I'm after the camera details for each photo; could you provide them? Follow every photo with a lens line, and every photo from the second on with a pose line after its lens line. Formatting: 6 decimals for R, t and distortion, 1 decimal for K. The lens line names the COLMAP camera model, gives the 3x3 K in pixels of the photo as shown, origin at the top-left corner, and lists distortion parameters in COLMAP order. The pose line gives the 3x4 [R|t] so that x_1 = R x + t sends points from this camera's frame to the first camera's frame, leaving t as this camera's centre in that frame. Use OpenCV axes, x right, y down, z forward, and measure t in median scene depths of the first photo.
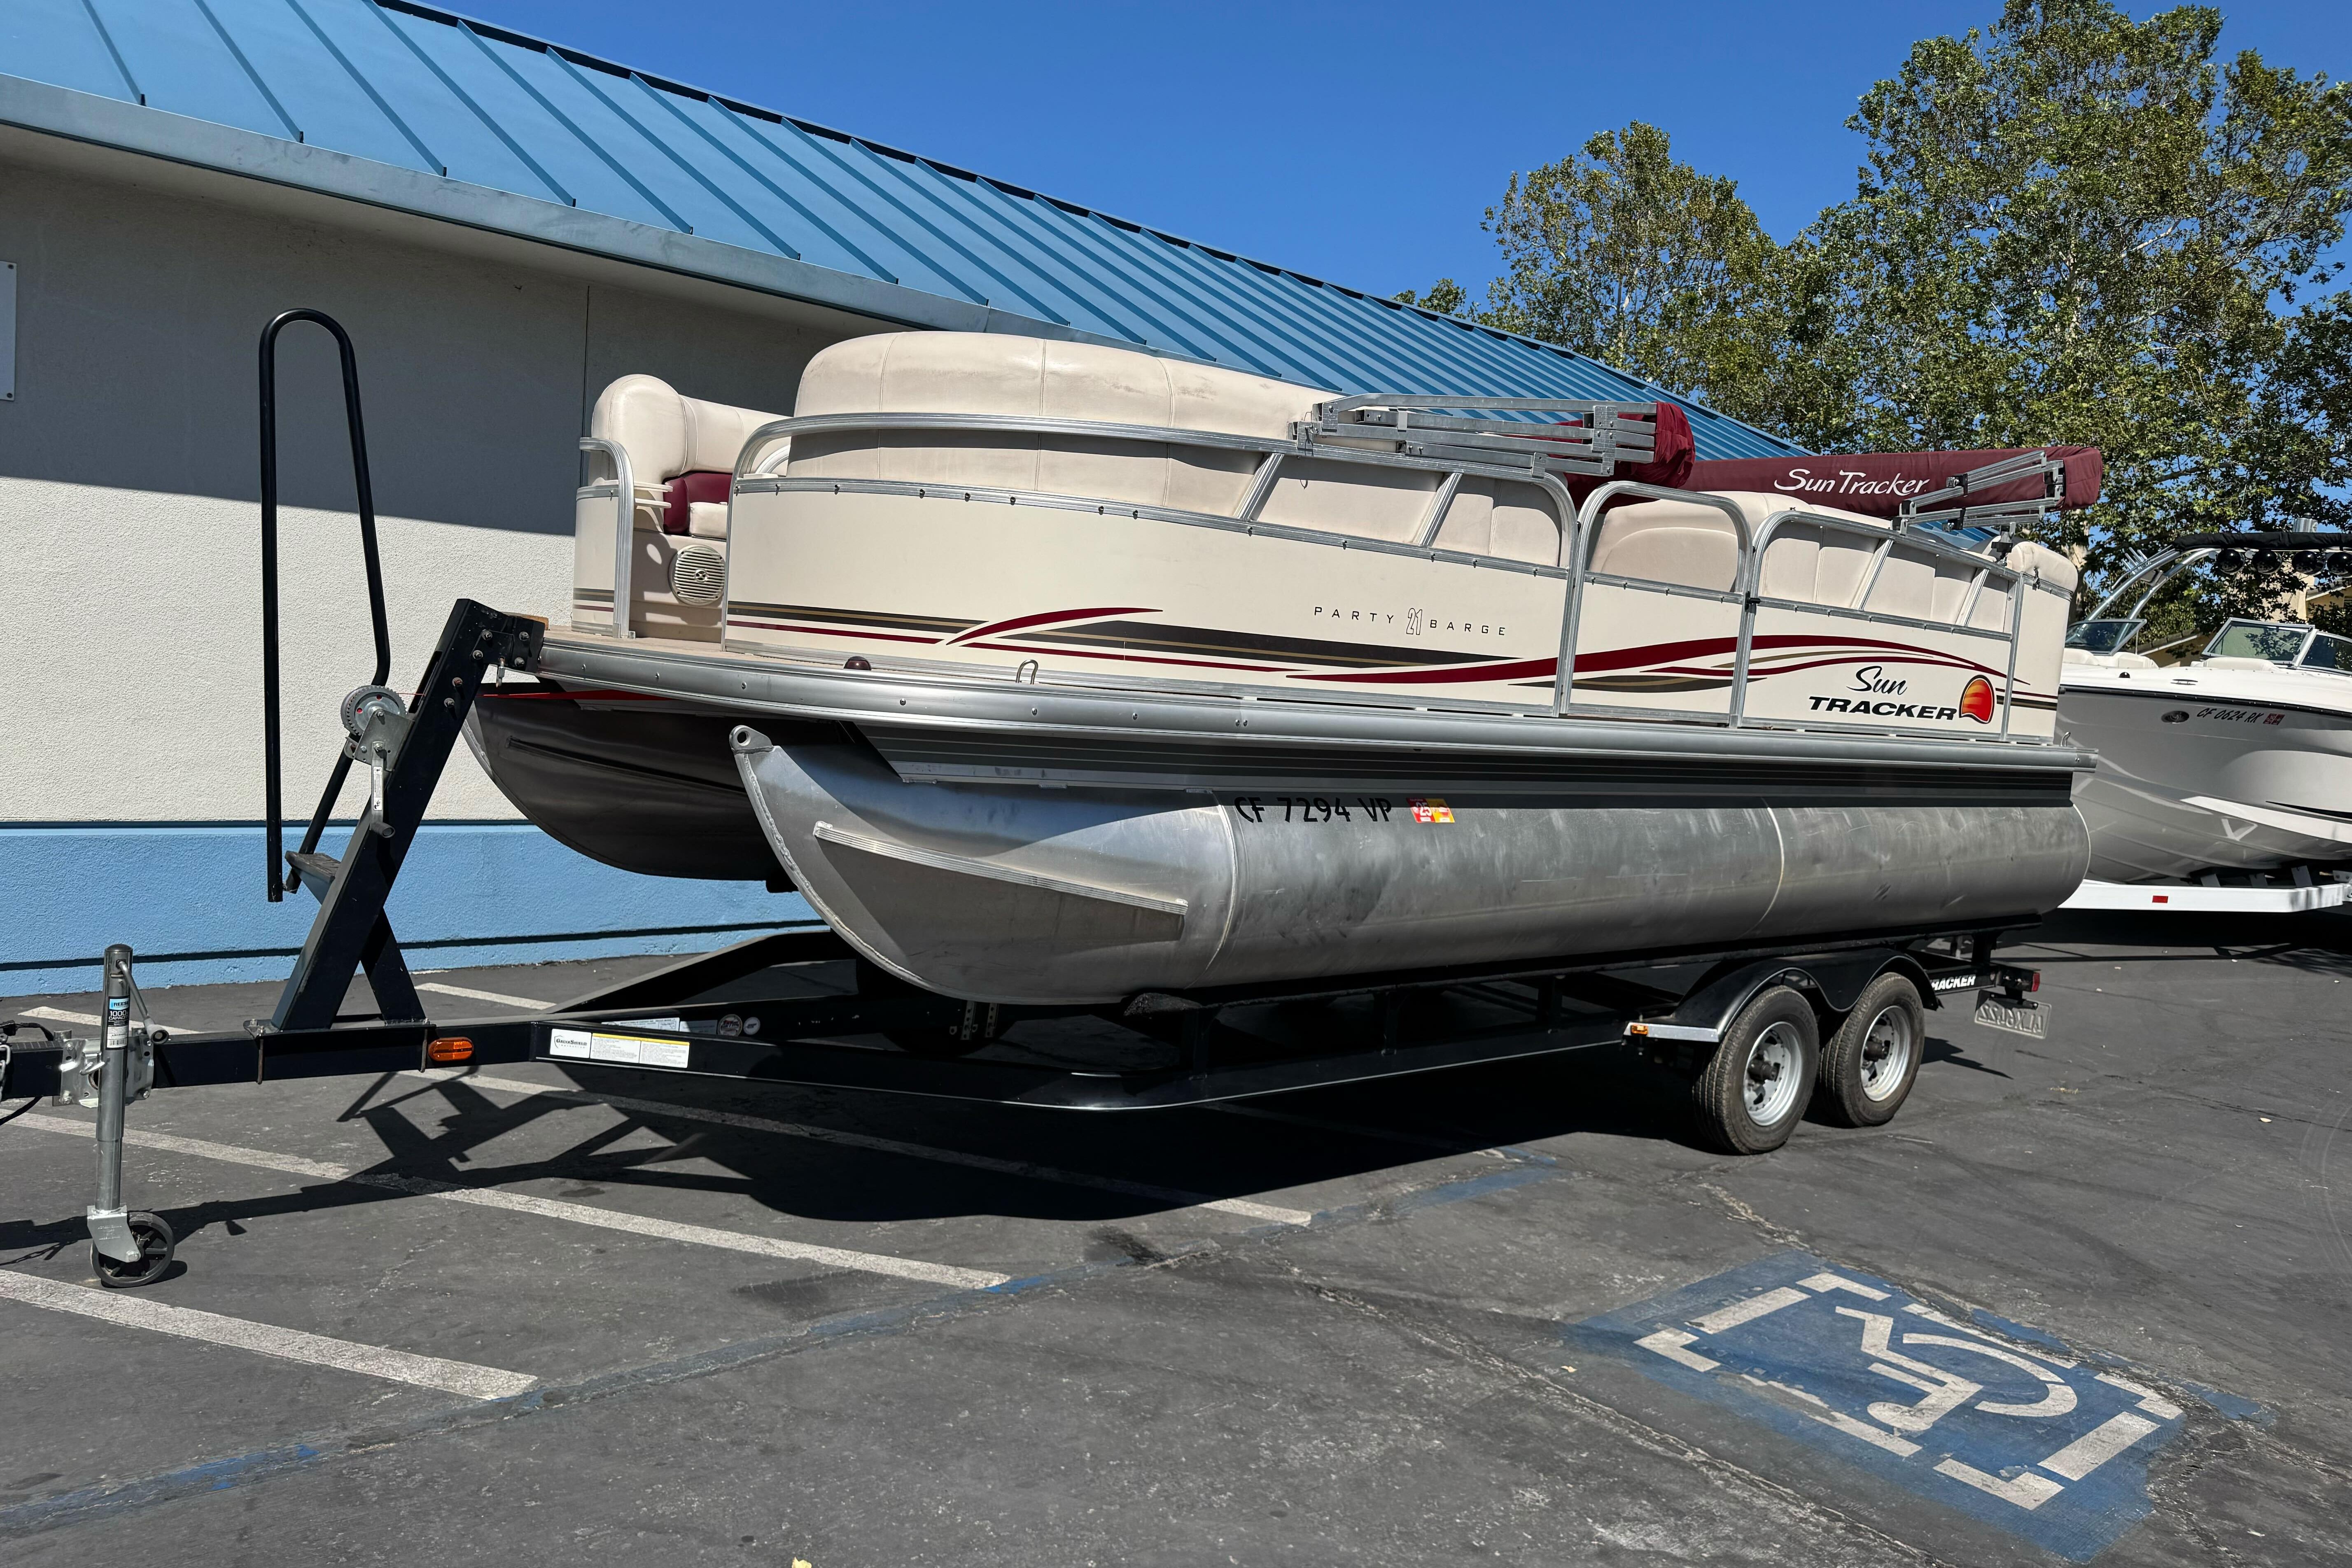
lens RADIAL K [[1705.7, 0, 1171.2], [0, 1705.7, 790.6], [0, 0, 1]] dist [0.057507, -0.075256]
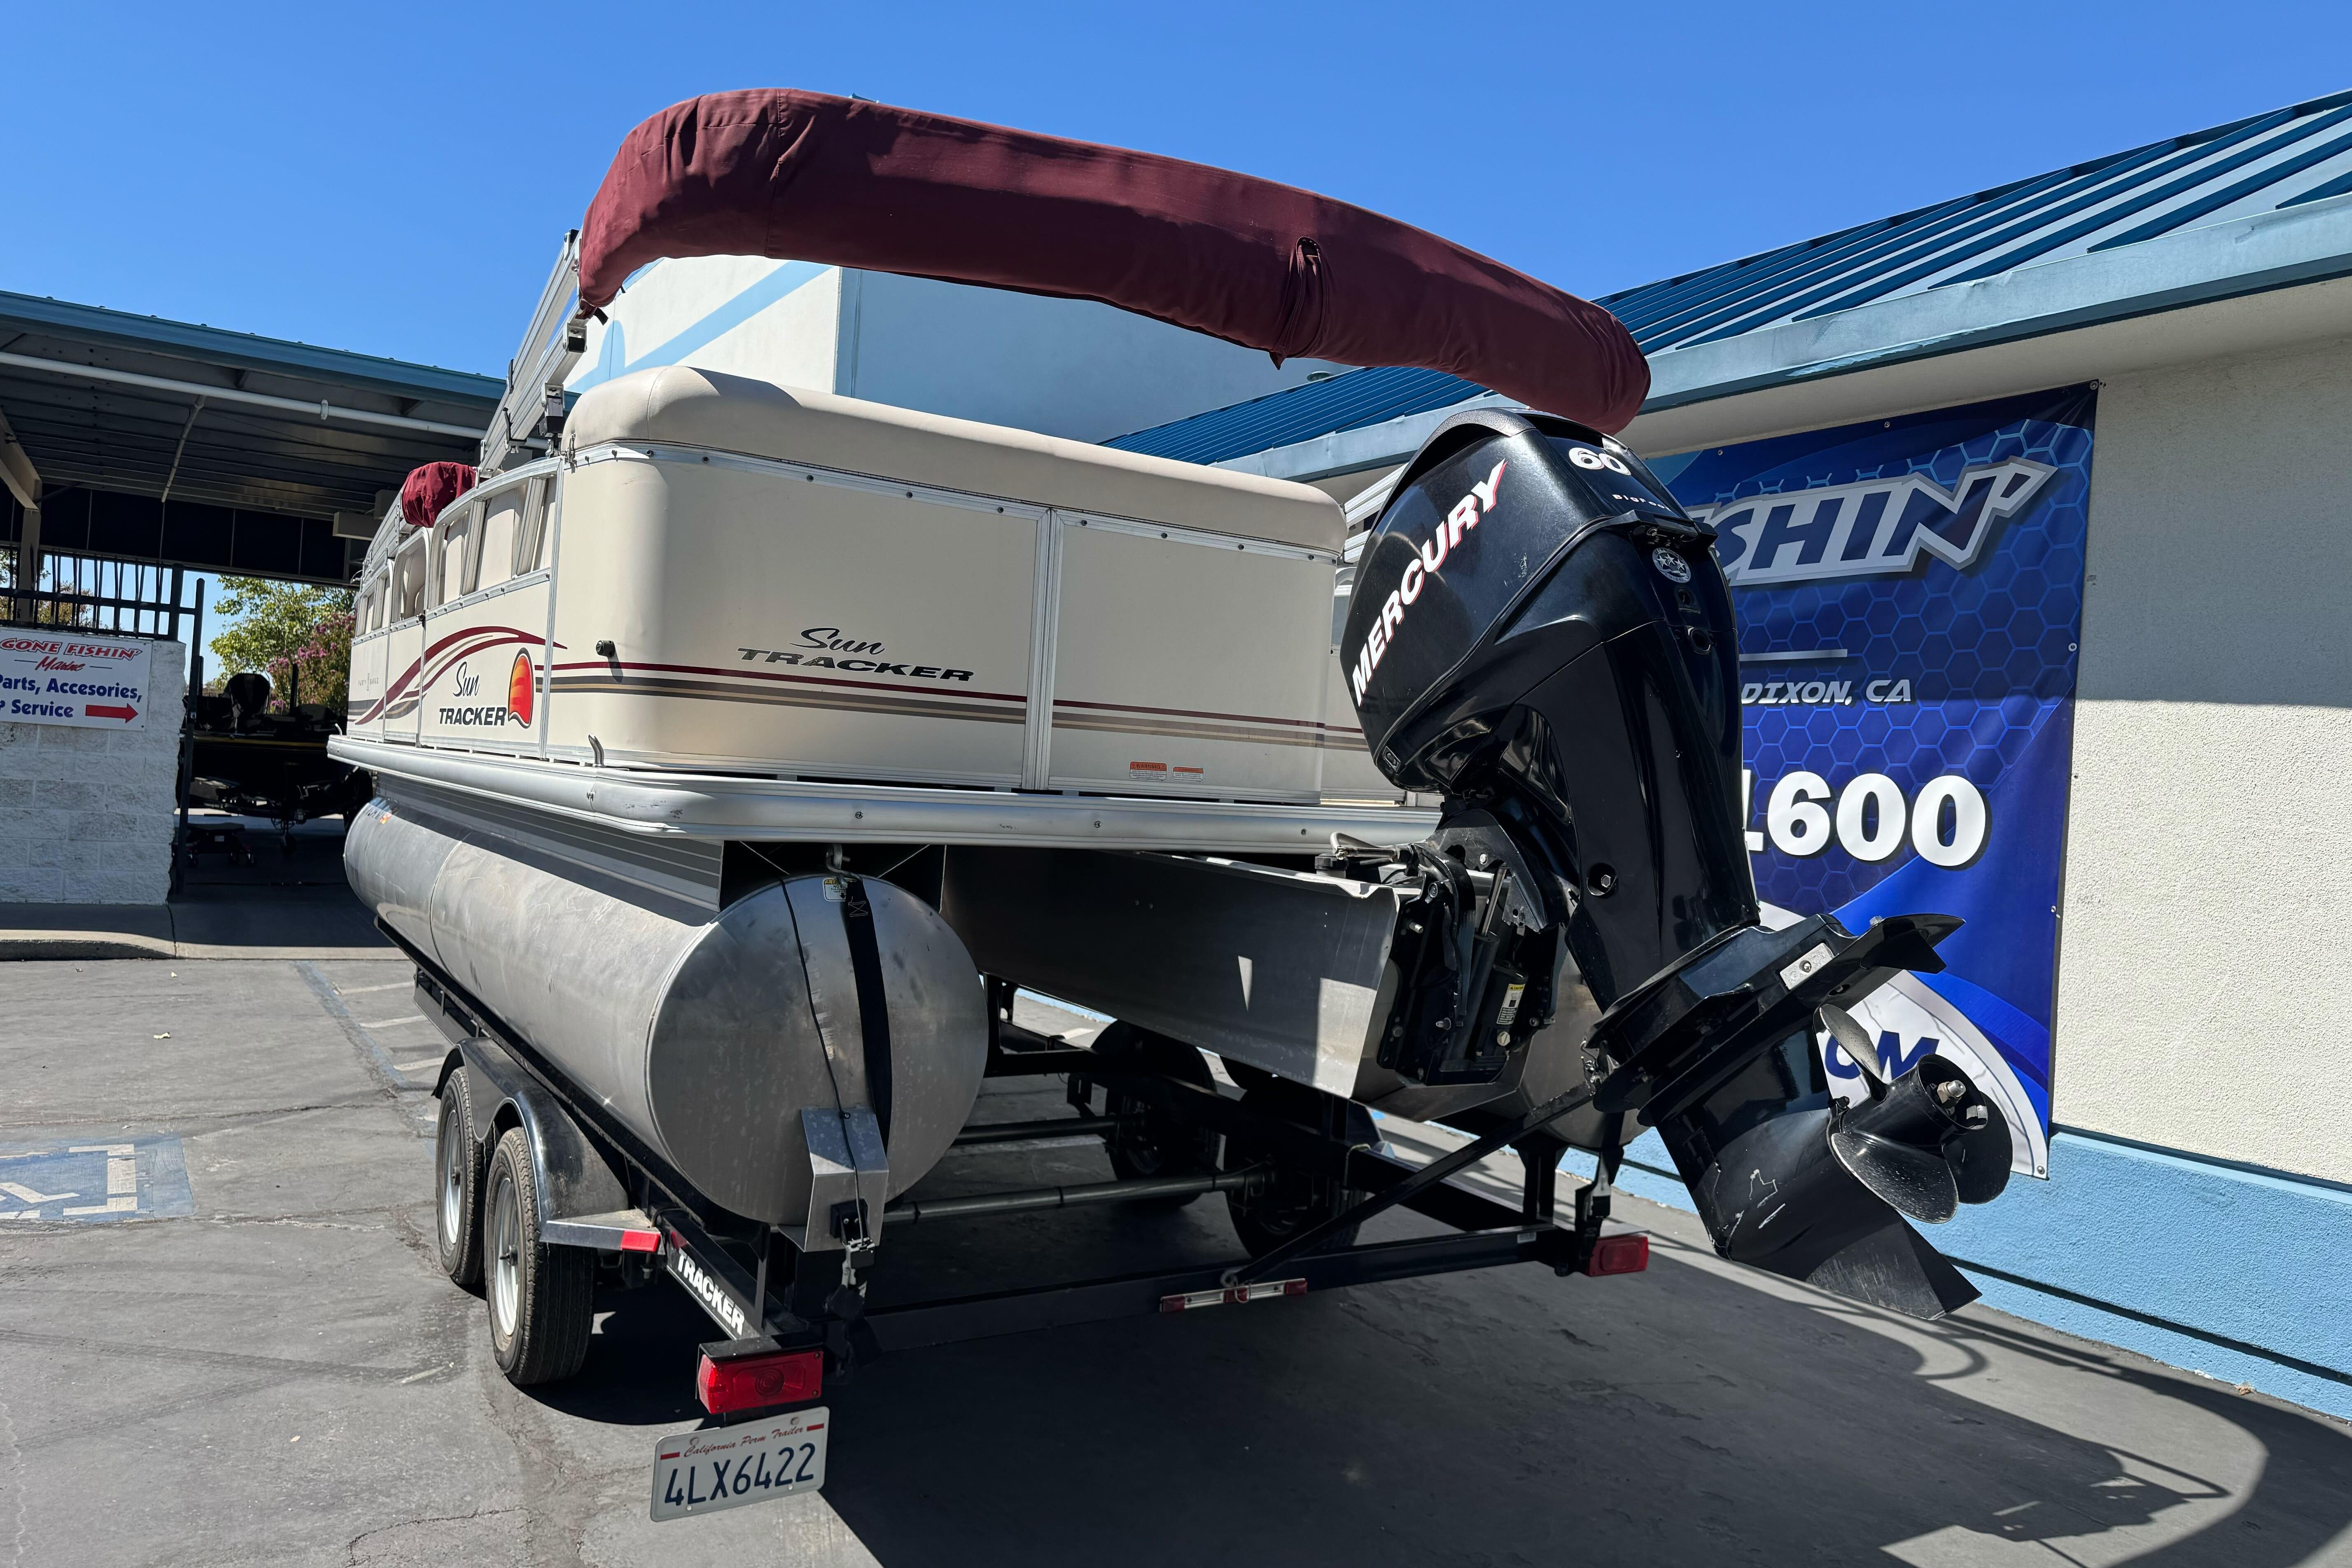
lens RADIAL K [[1719.7, 0, 1189.0], [0, 1719.7, 785.7], [0, 0, 1]] dist [0.063592, -0.072853]
pose [[-0.157557, -0.067663, -0.985189, 1.216014], [-0.135174, 0.989737, -0.046358, -0.026444], [0.978214, 0.125868, -0.165087, 1.576745]]
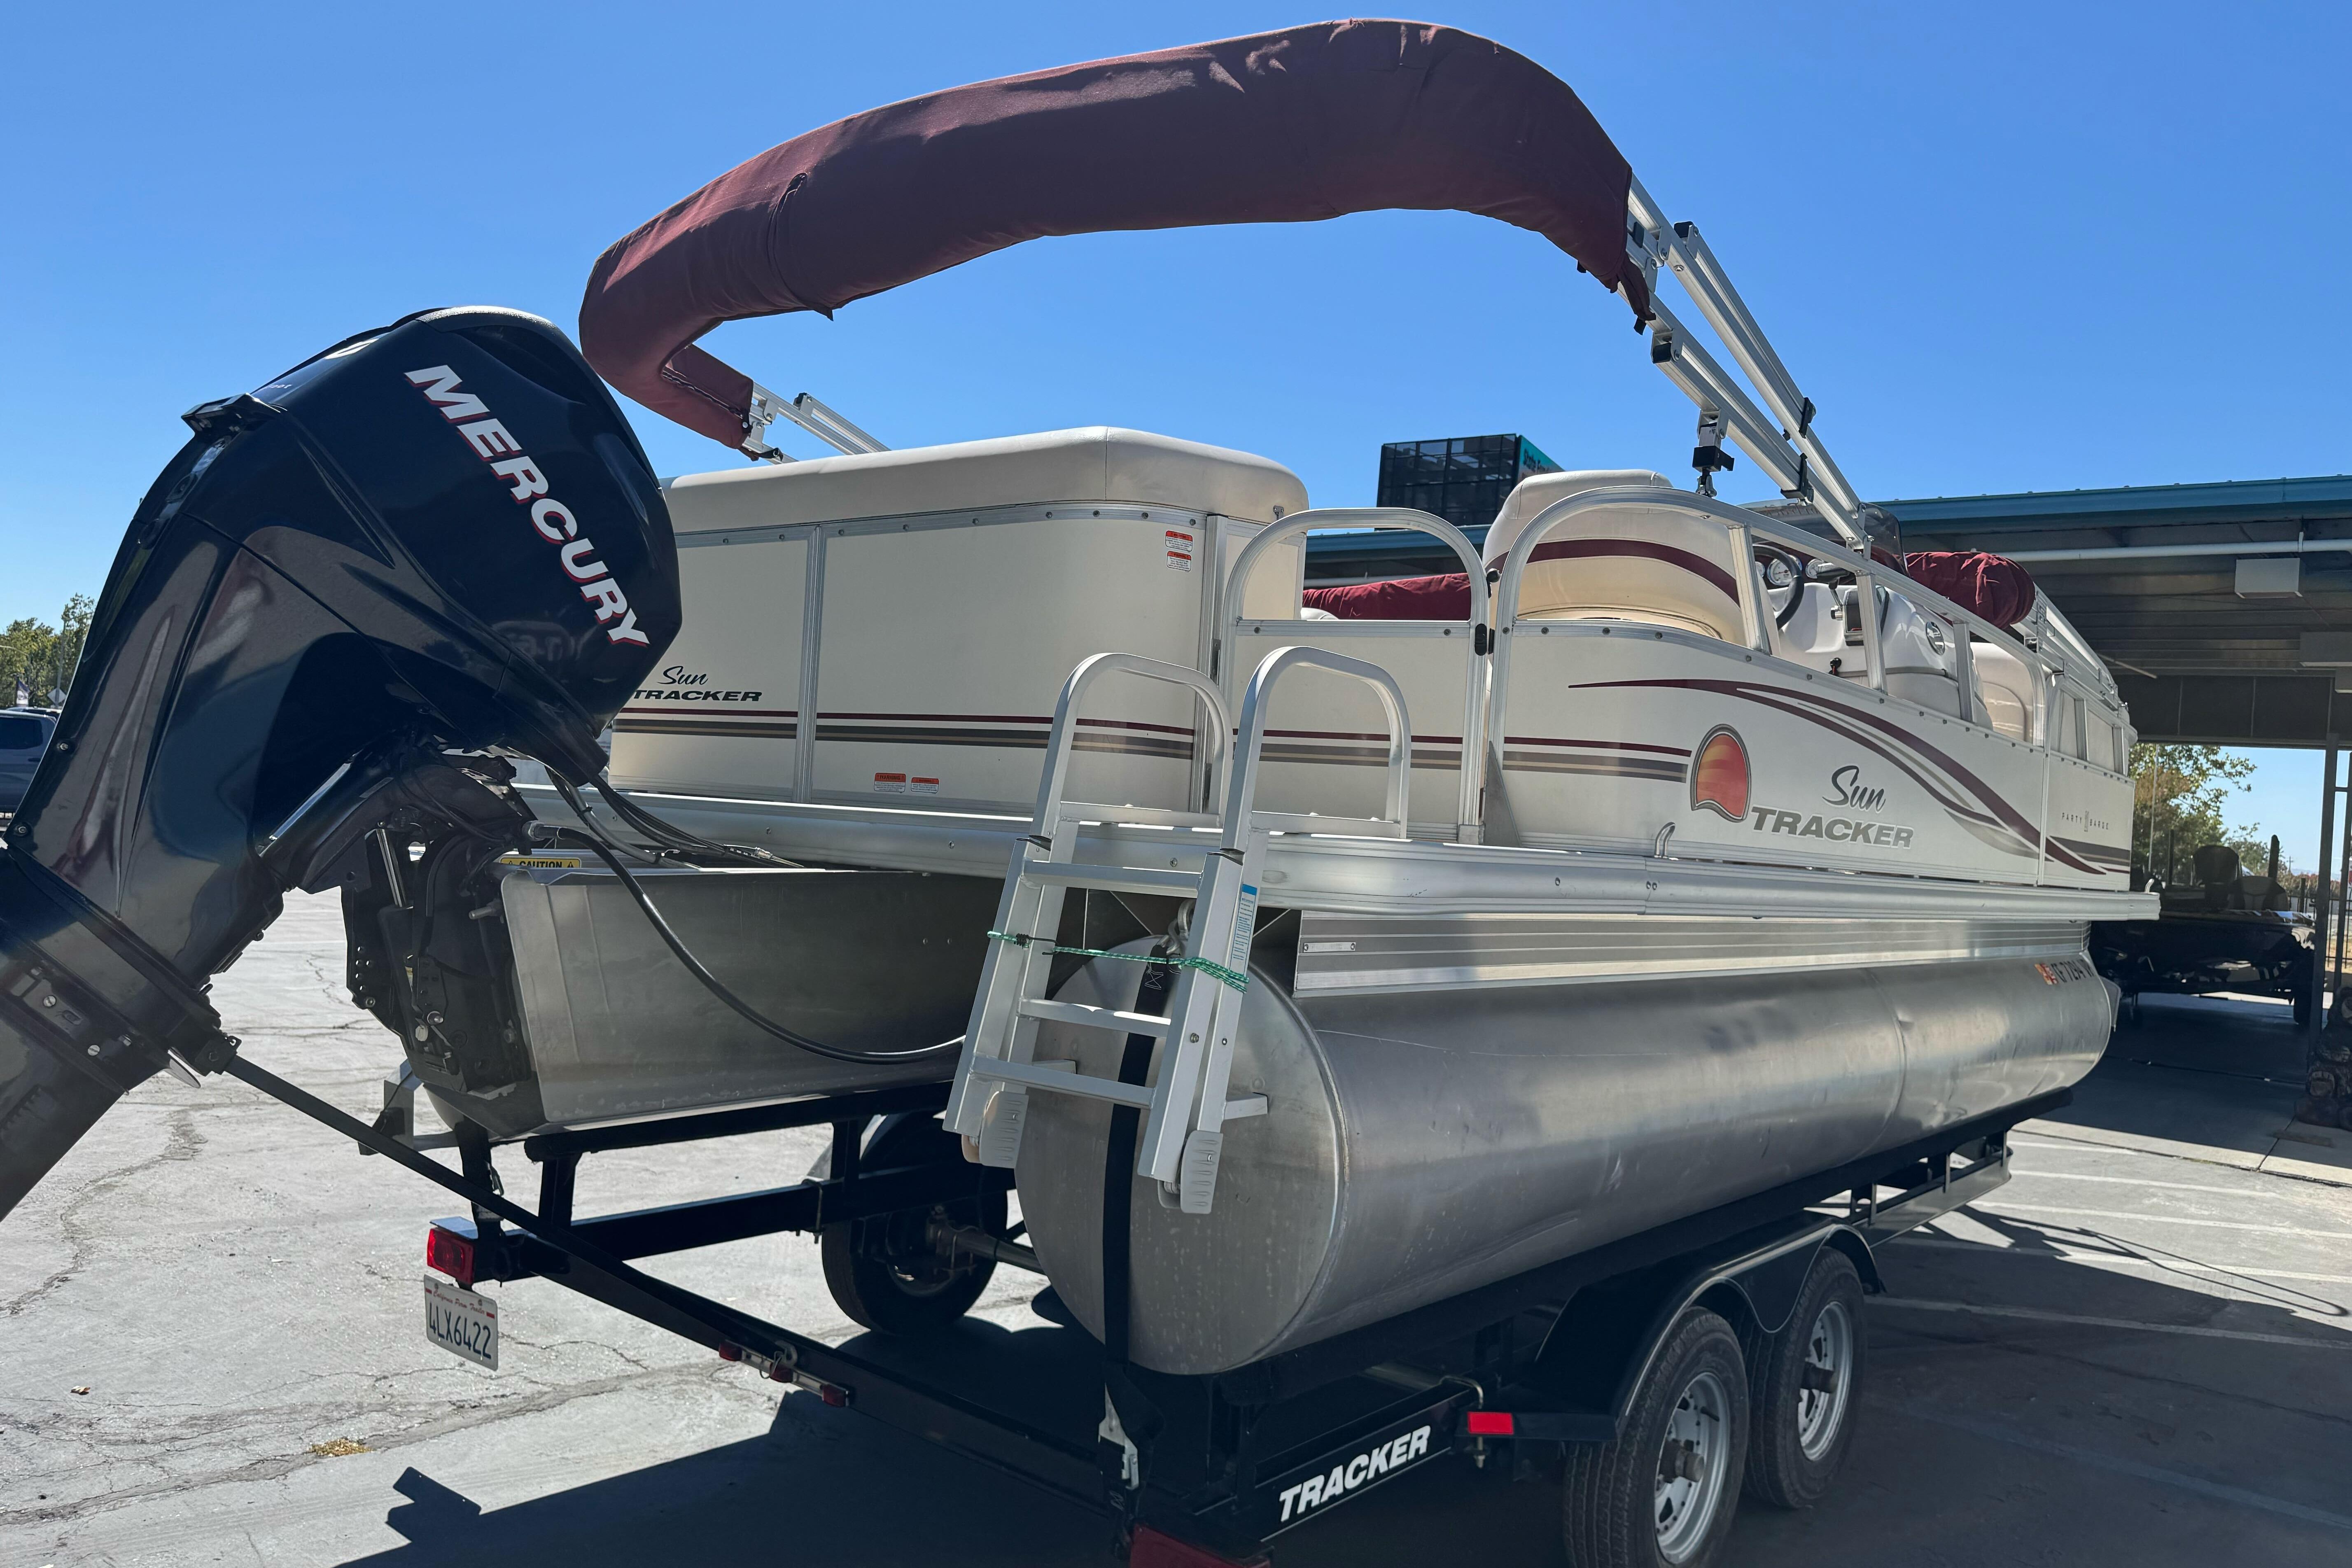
lens RADIAL K [[1705.7, 0, 1171.2], [0, 1705.7, 790.6], [0, 0, 1]] dist [0.057507, -0.075256]
pose [[-0.982922, -0.124773, -0.135265, 0.513843], [-0.131899, 0.990240, 0.045031, -0.101937], [0.128326, 0.062103, -0.989786, 2.087357]]
